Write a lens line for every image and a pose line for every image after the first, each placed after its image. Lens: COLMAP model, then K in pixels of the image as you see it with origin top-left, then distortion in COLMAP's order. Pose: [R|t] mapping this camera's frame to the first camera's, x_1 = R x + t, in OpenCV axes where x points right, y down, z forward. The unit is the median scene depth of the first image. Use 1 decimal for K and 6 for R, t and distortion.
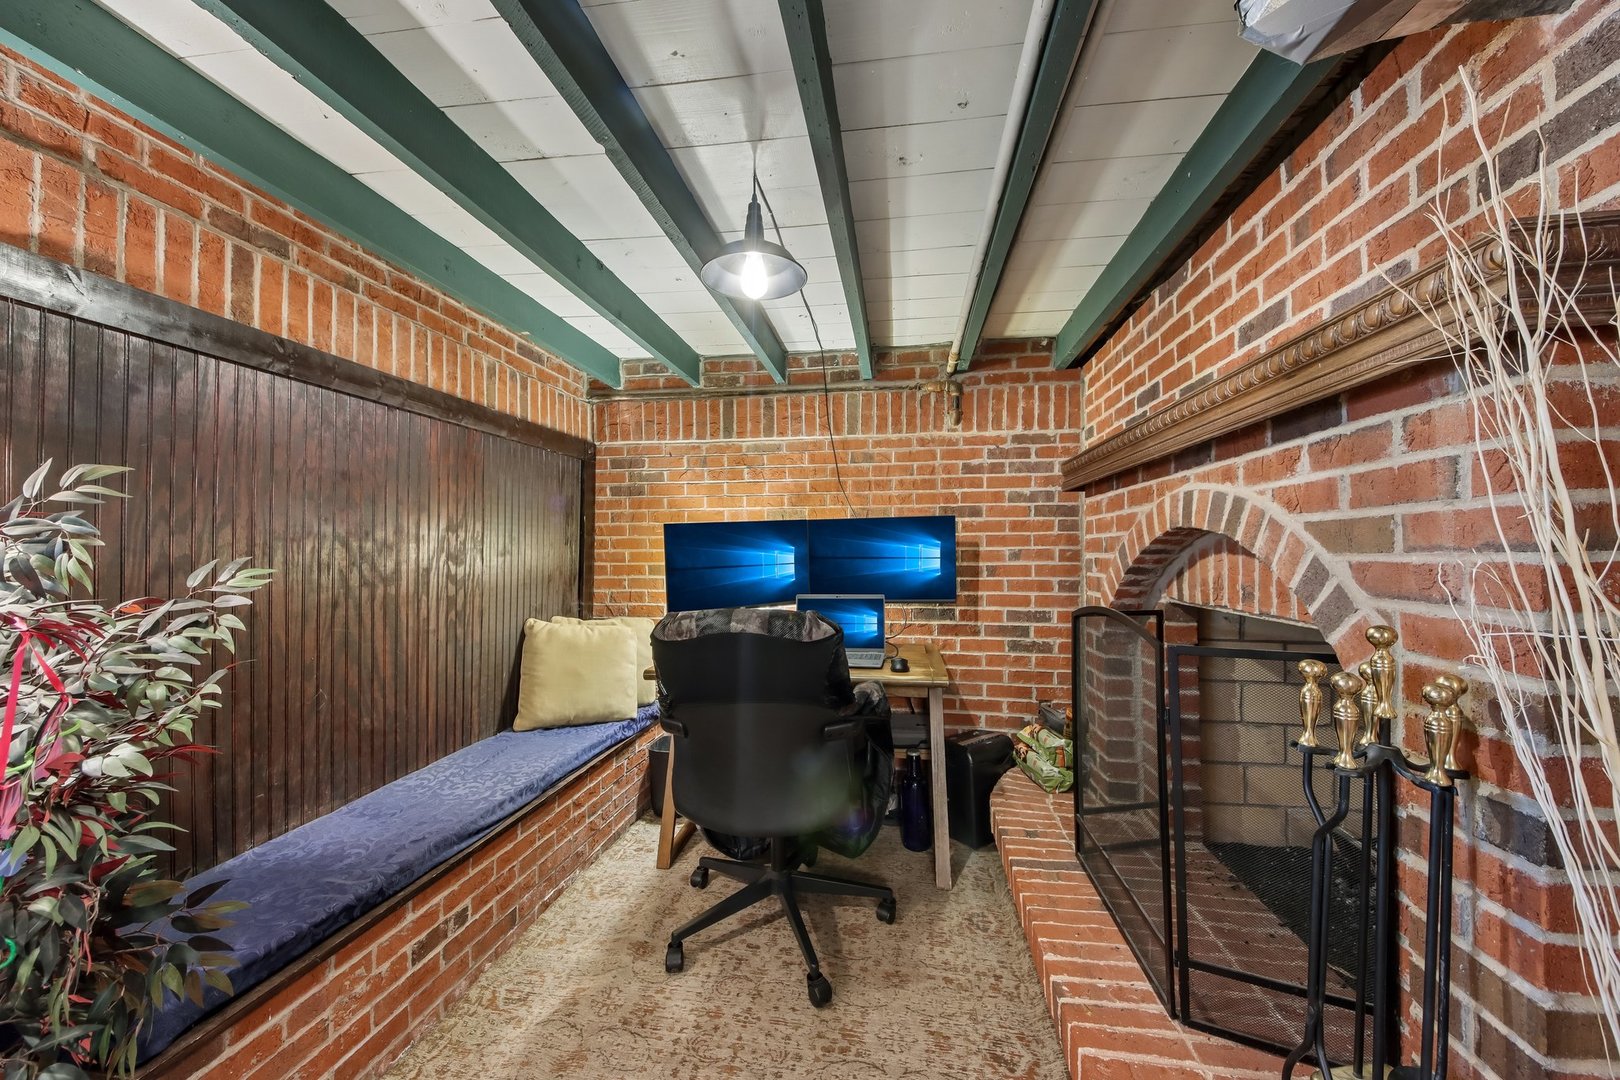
lens RADIAL K [[604.9, 0, 795.5], [0, 604.9, 553.1], [0, 0, 1]] dist [0.027506, -0.001352]
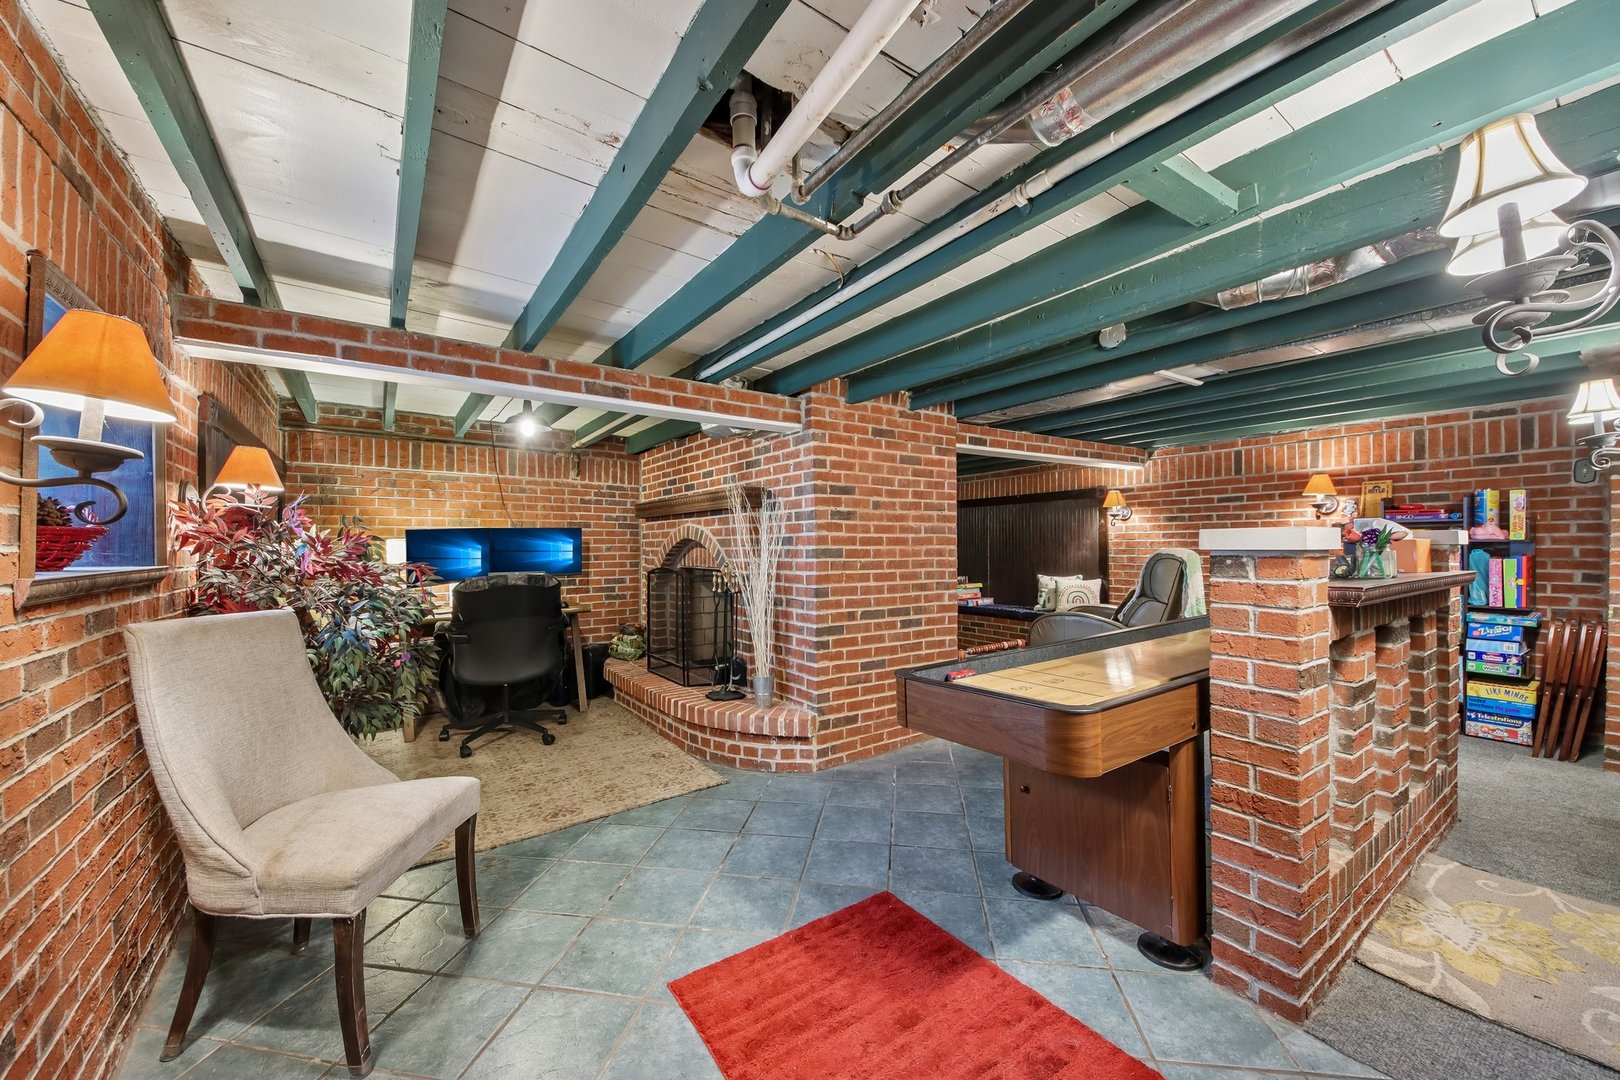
lens RADIAL K [[604.9, 0, 806.9], [0, 604.9, 536.7], [0, 0, 1]] dist [0.027506, -0.001352]
pose [[0.707746, 0.012282, 0.706360, -0.532561], [0.001655, 0.999817, -0.019042, 0.002292], [-0.706465, 0.014646, 0.707597, -0.770065]]
